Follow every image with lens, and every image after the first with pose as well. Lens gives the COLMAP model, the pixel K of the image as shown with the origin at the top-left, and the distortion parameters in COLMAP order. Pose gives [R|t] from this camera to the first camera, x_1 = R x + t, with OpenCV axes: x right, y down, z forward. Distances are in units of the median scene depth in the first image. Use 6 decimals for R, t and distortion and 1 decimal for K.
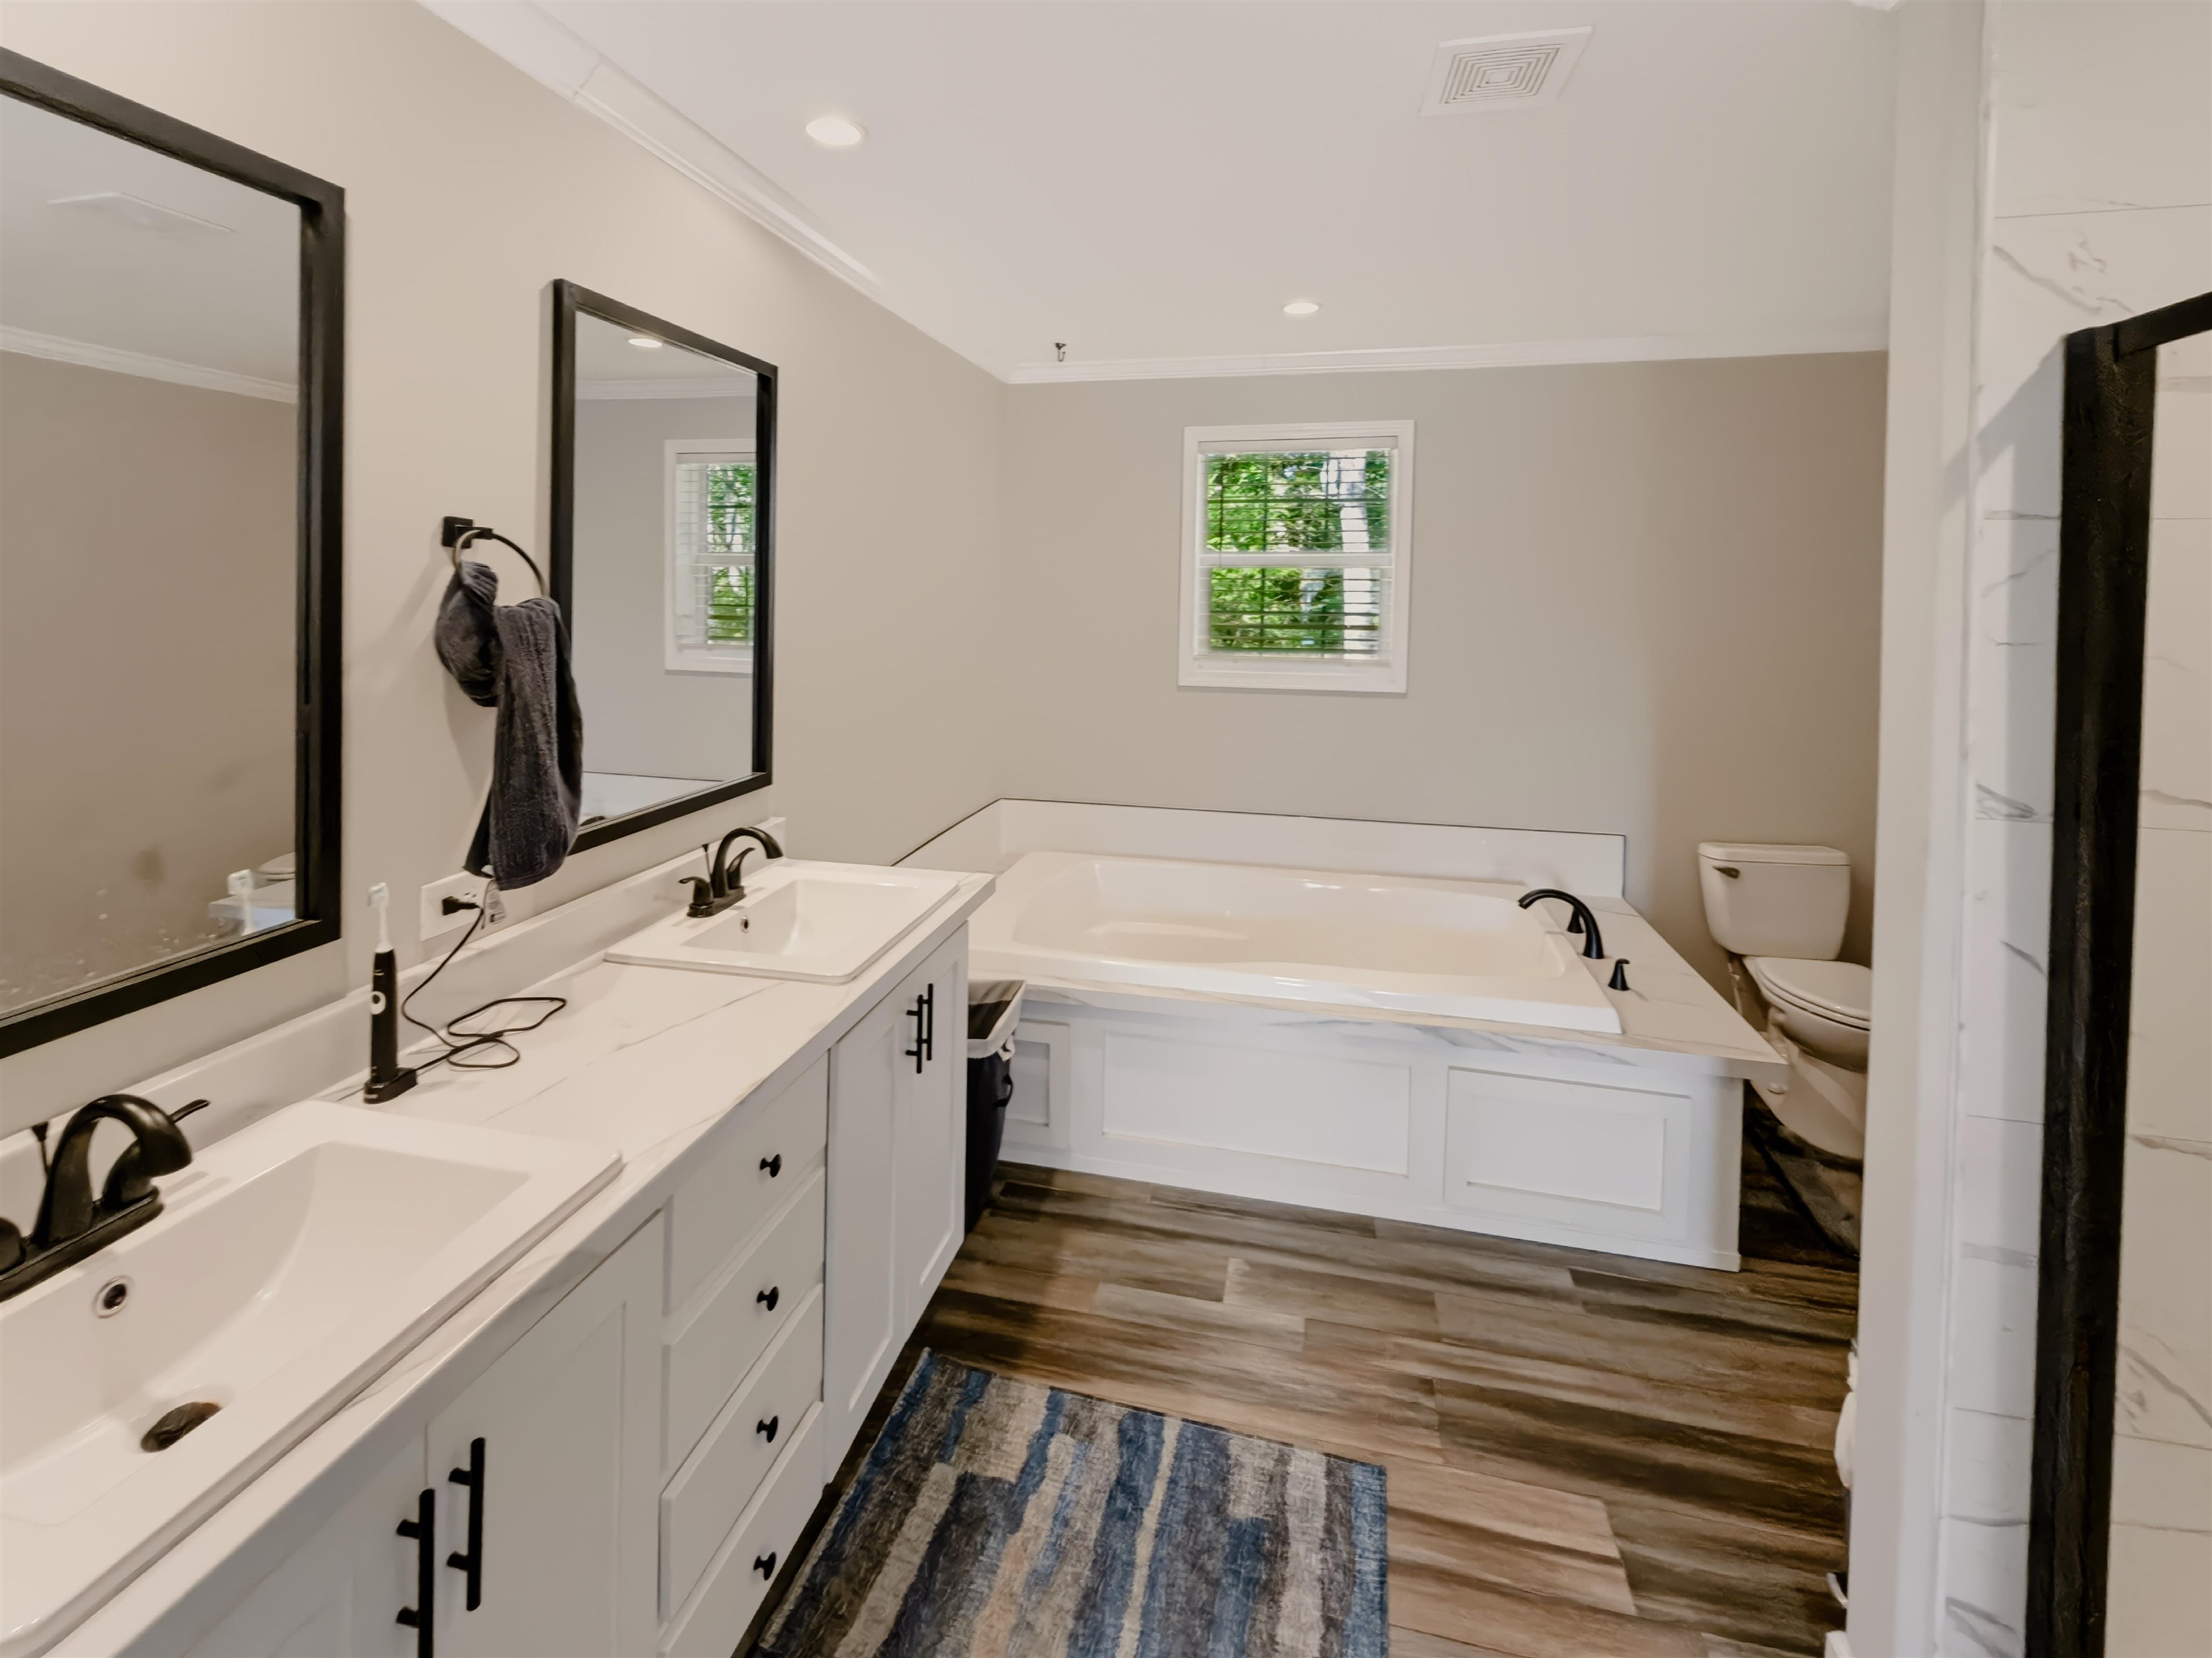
lens RADIAL K [[916.0, 0, 1106.0], [0, 916.0, 829.0], [0, 0, 1]] dist [-0.013069, -0.000055]
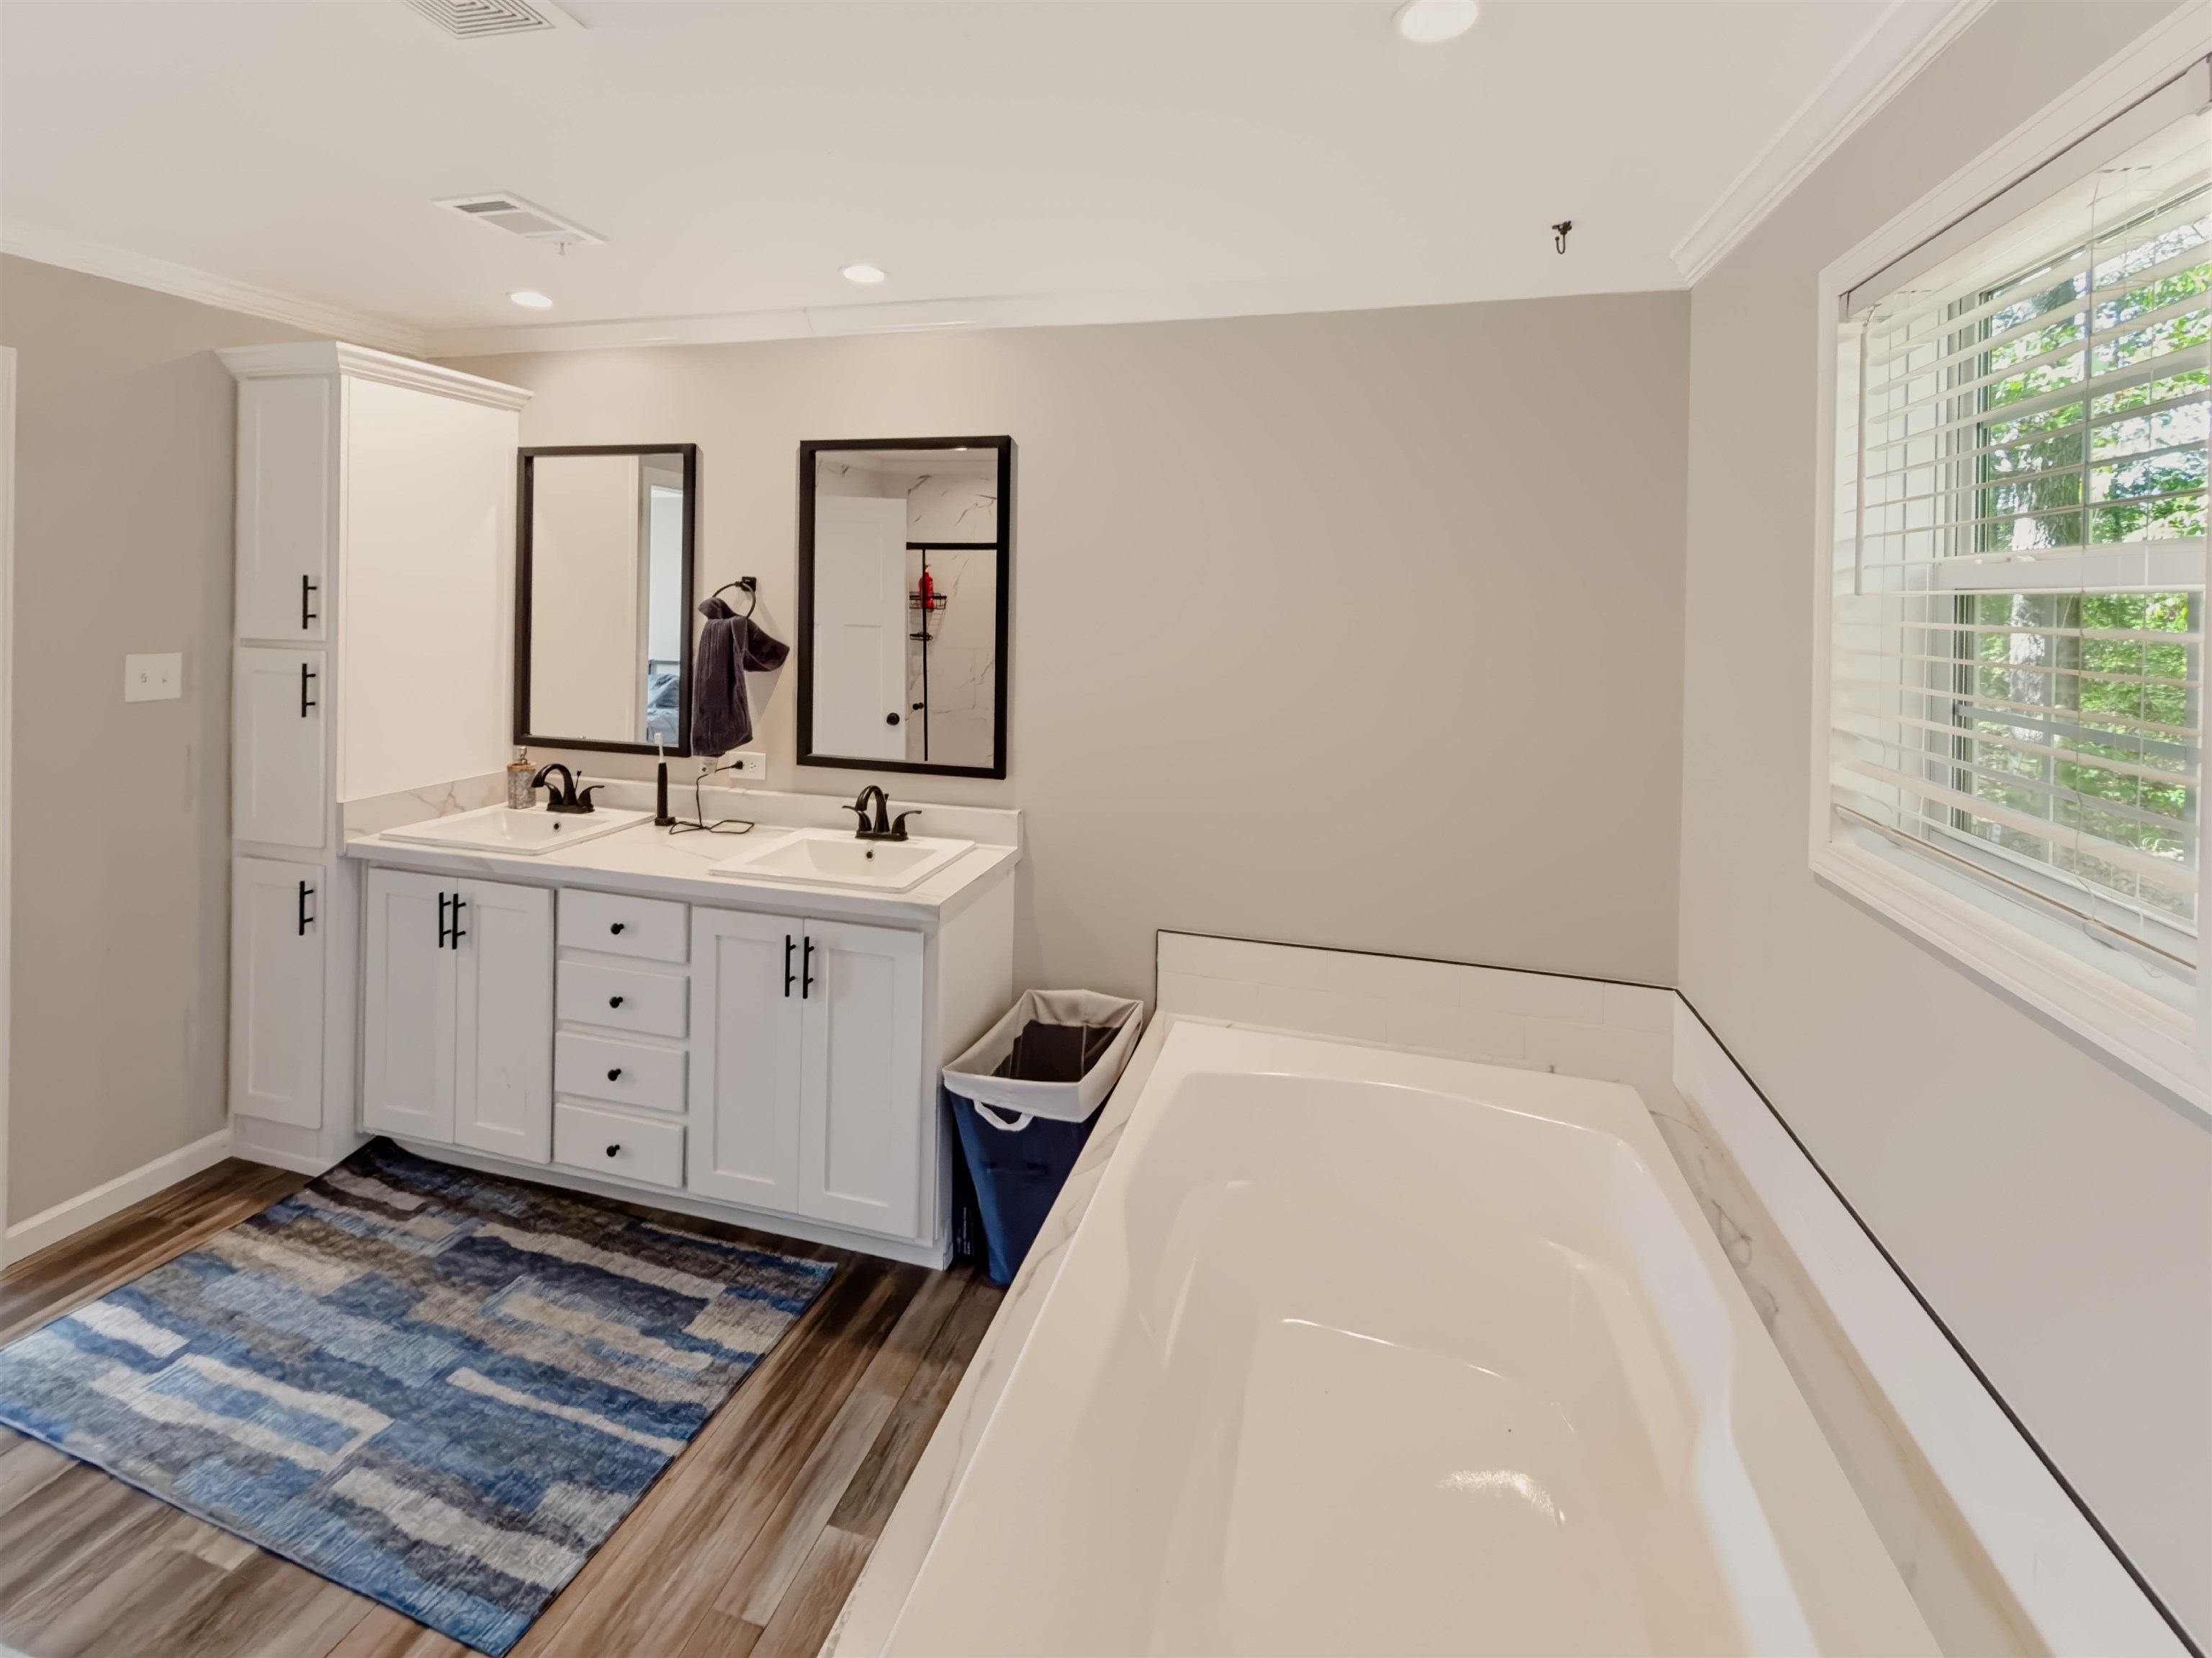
lens RADIAL K [[916.0, 0, 1106.0], [0, 916.0, 829.0], [0, 0, 1]] dist [-0.013069, -0.000055]
pose [[-0.018327, 0.237057, -0.971323, 0.954246], [-0.271765, 0.933729, 0.233010, -0.389041], [0.962189, 0.268242, 0.047312, 1.323928]]
